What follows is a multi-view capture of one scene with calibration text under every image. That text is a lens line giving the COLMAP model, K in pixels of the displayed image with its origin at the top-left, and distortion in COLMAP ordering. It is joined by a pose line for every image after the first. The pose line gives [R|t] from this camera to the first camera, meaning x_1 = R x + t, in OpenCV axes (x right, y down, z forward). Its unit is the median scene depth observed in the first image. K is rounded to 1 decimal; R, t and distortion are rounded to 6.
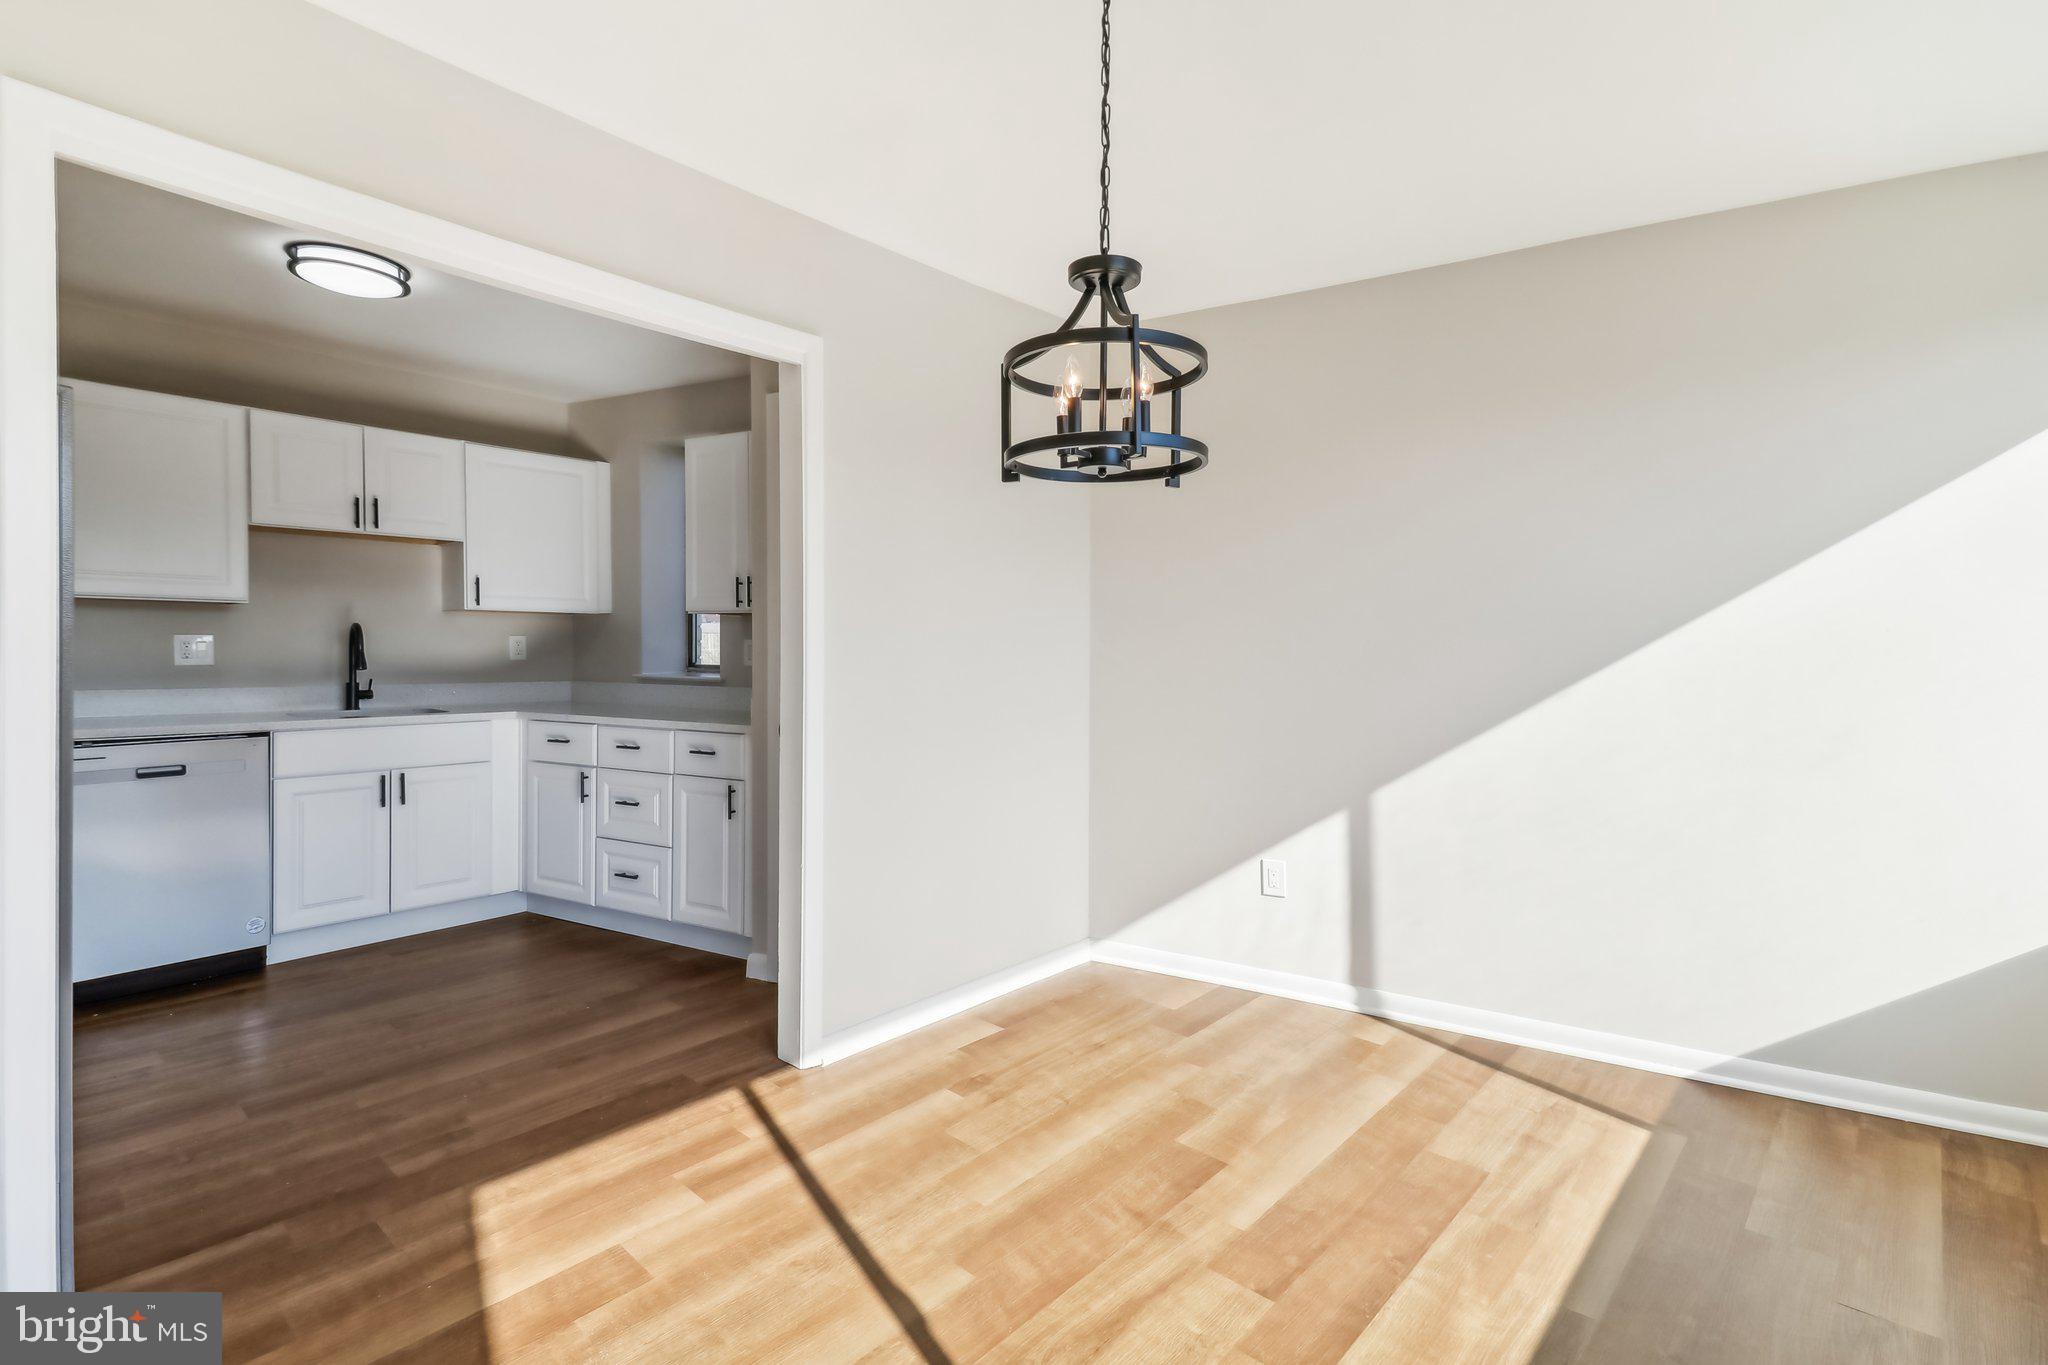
lens RADIAL K [[966.2, 0, 1006.6], [0, 966.2, 648.3], [0, 0, 1]] dist [0.045097, -0.009920]
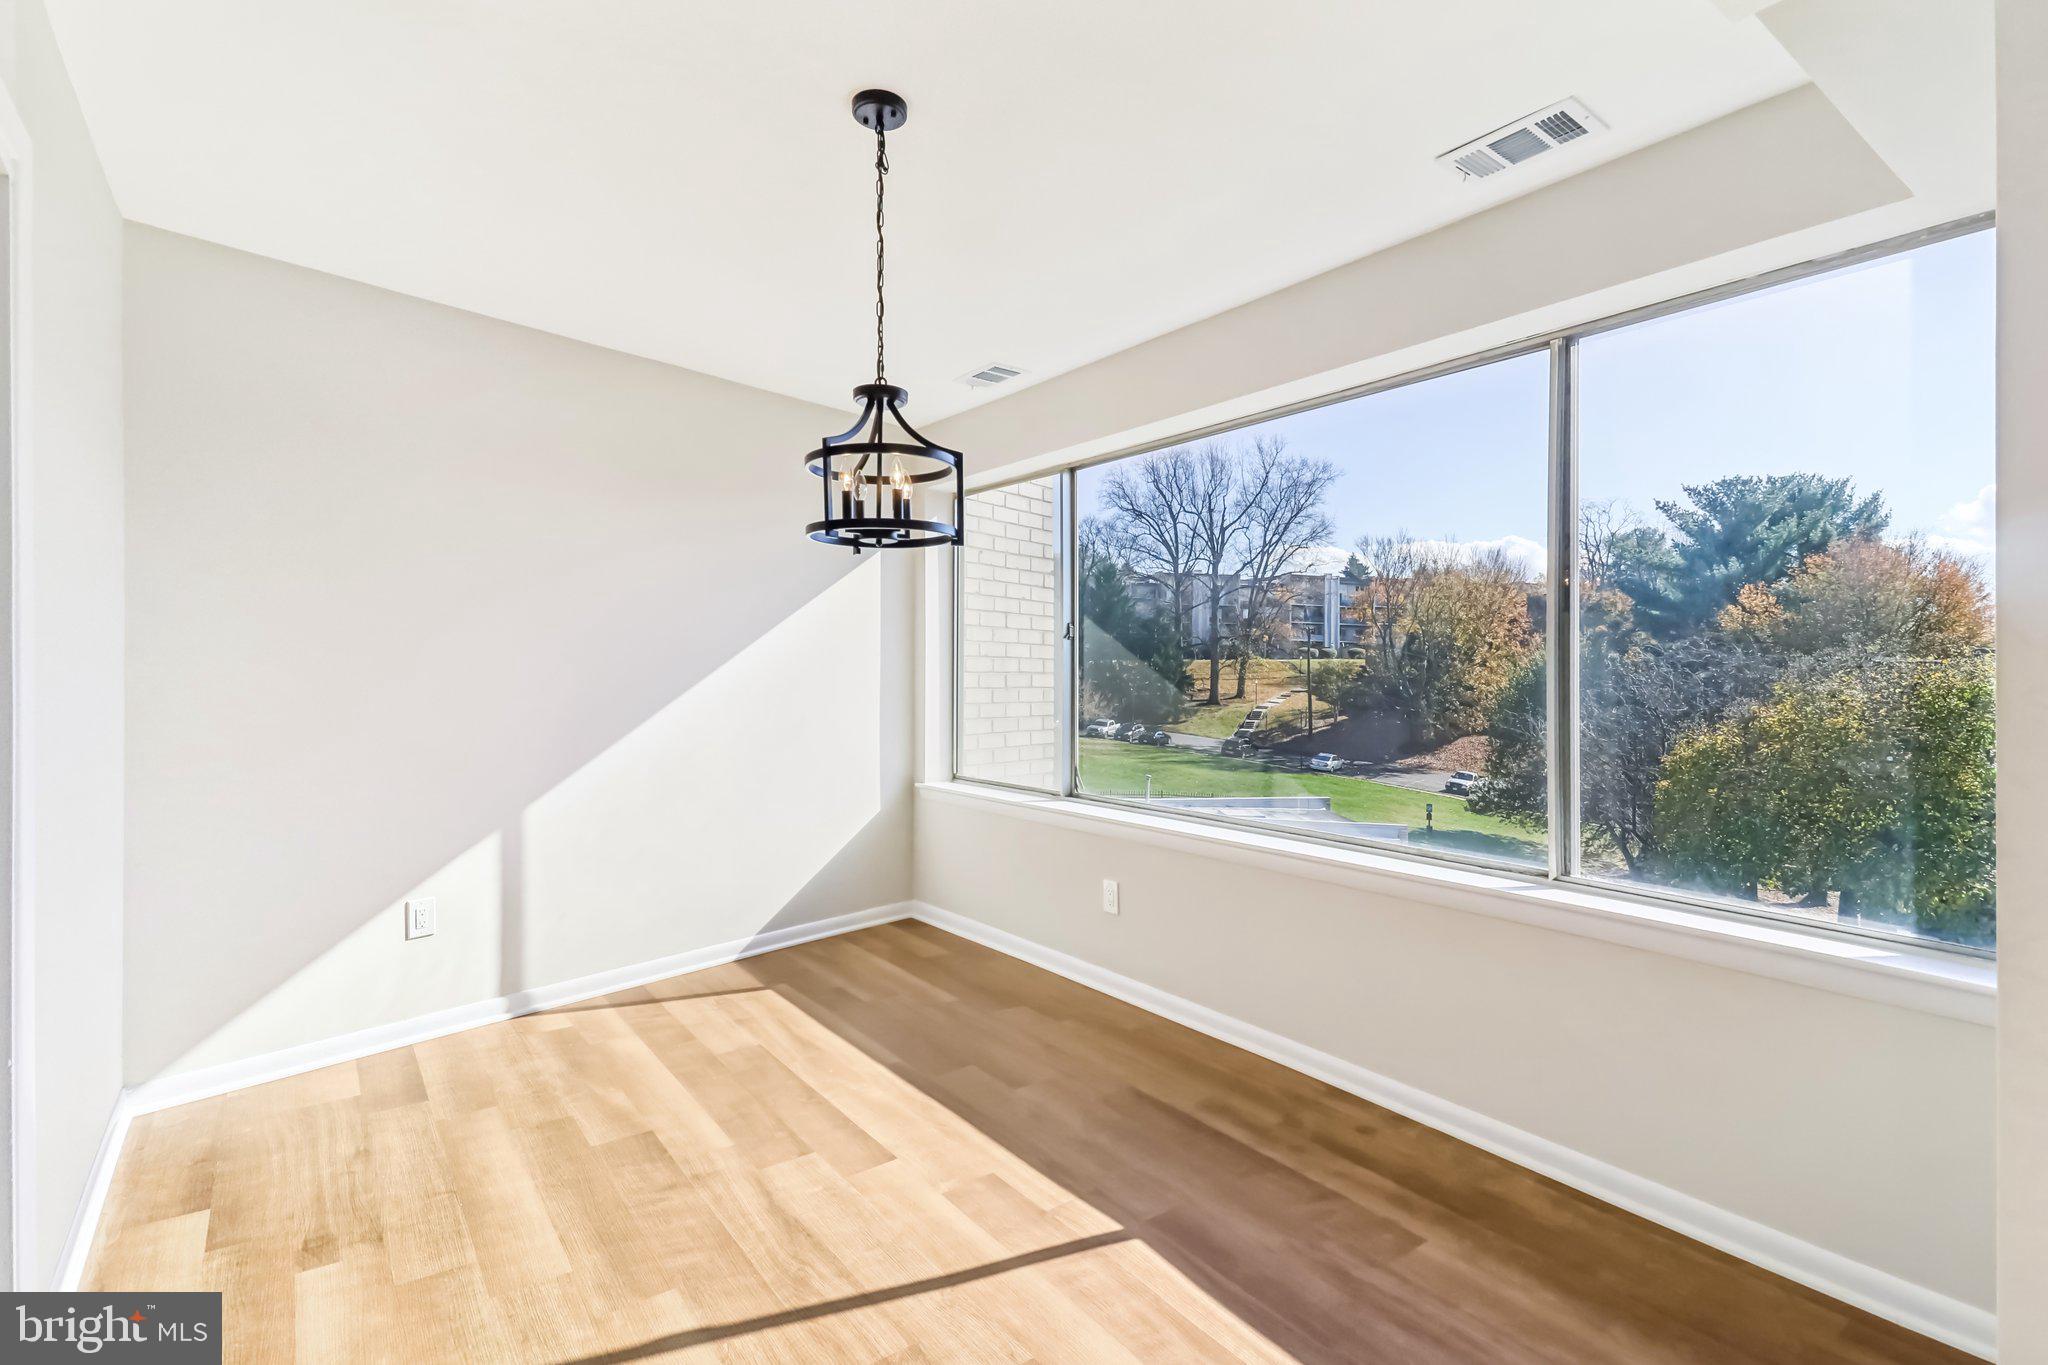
lens RADIAL K [[966.2, 0, 979.0], [0, 966.2, 669.4], [0, 0, 1]] dist [0.045097, -0.009920]
pose [[0.214258, -0.001284, 0.976776, -0.694089], [0.003593, 0.999993, 0.000527, -0.007154], [-0.976771, 0.003396, 0.214261, 0.330408]]
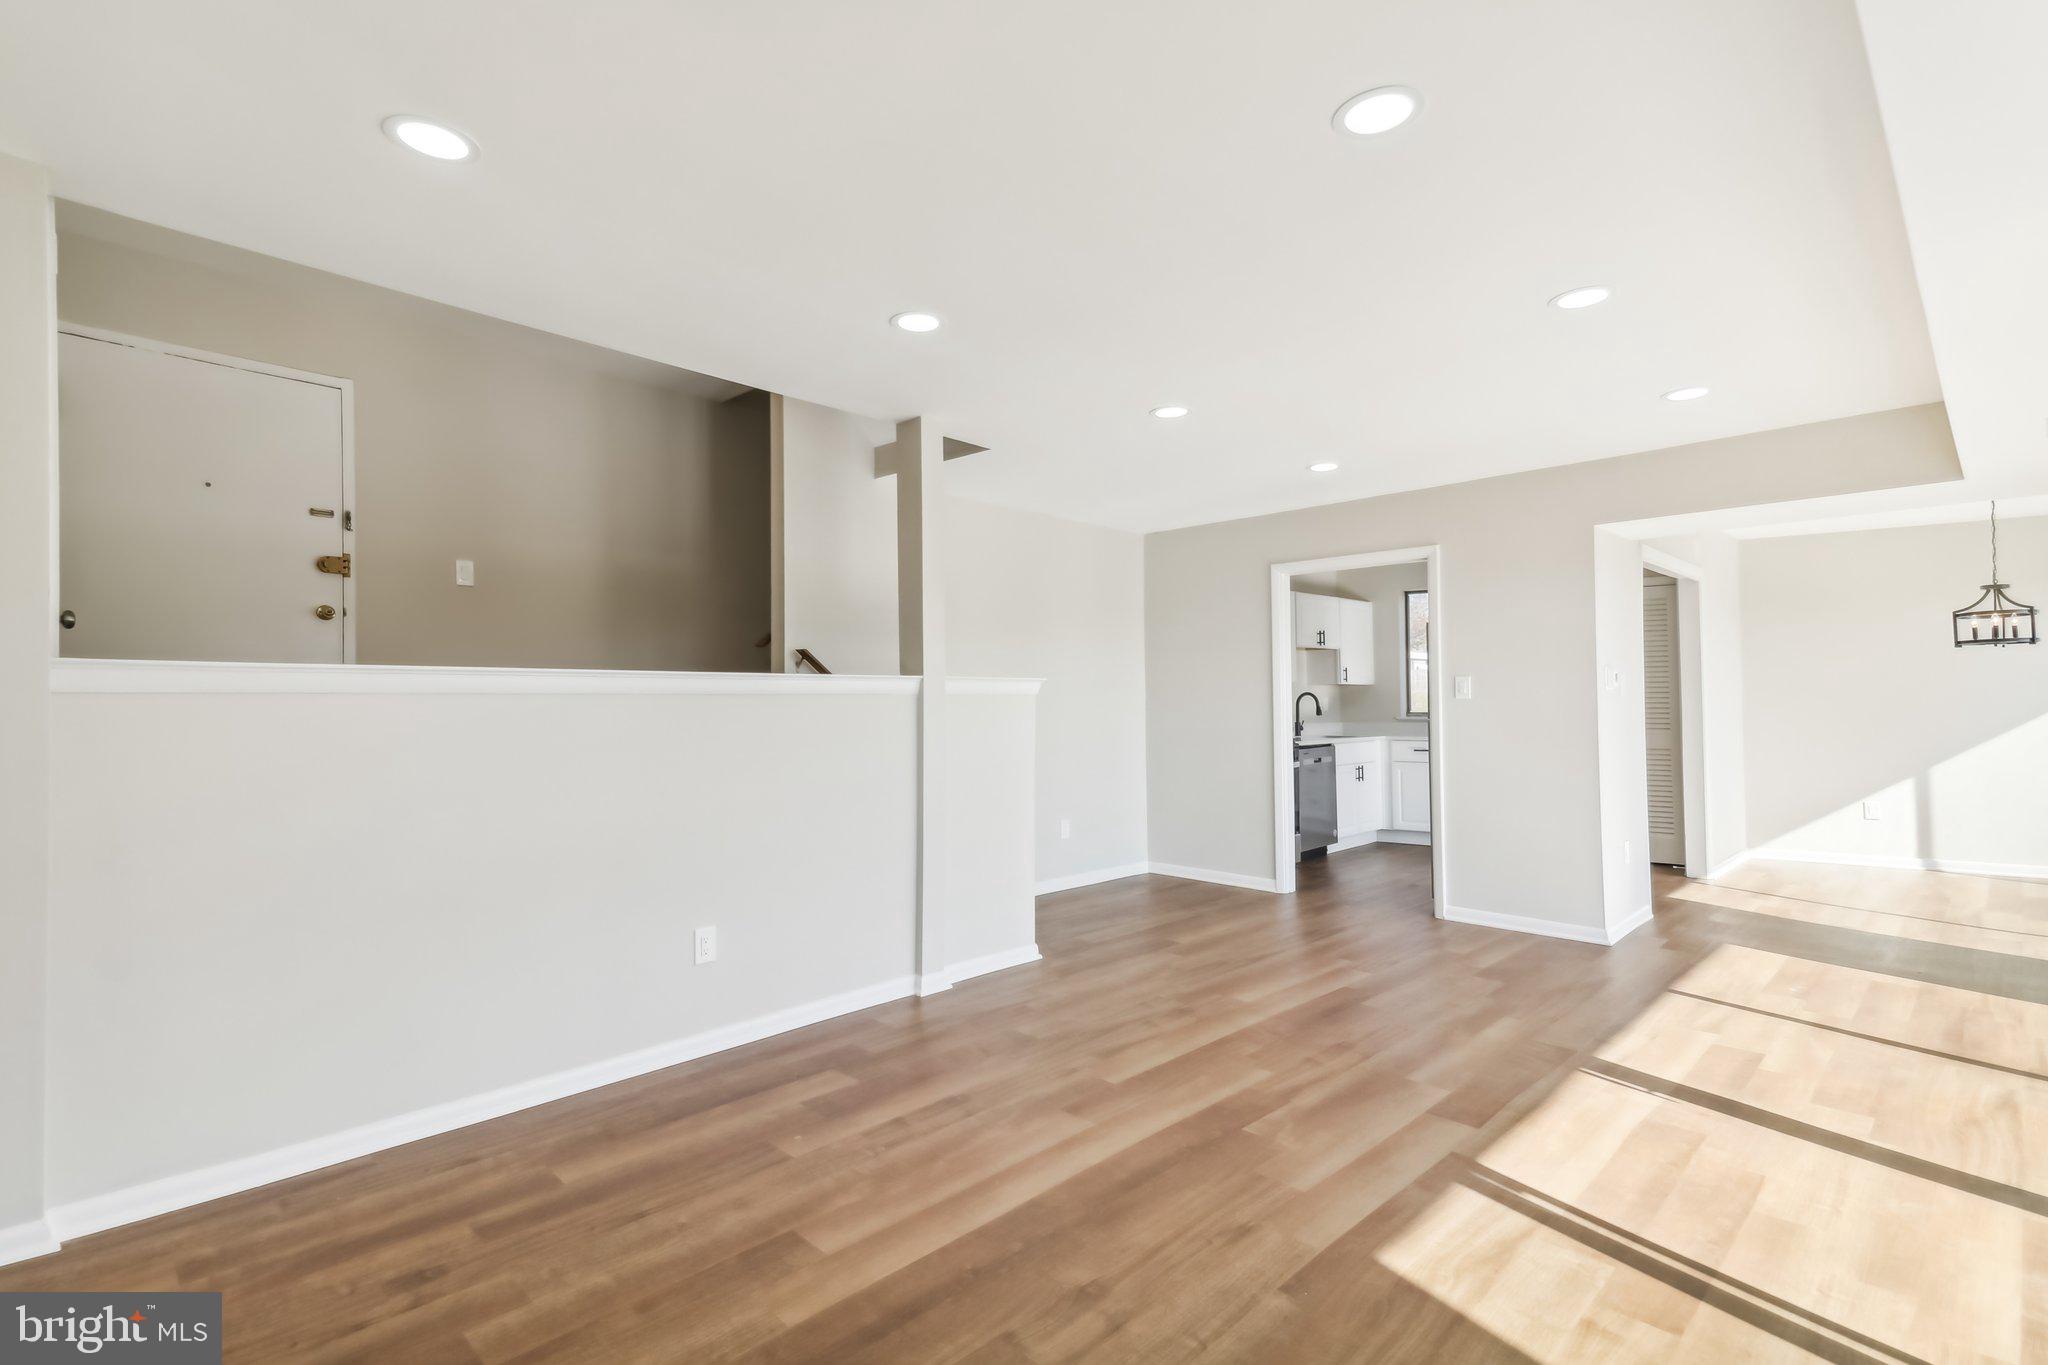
lens RADIAL K [[966.2, 0, 975.0], [0, 966.2, 666.7], [0, 0, 1]] dist [0.045097, -0.009920]
pose [[0.998147, -0.012403, -0.059570, -1.896834], [0.009895, 0.999060, -0.042208, -0.000939], [0.060037, 0.041540, 0.997331, -1.573727]]
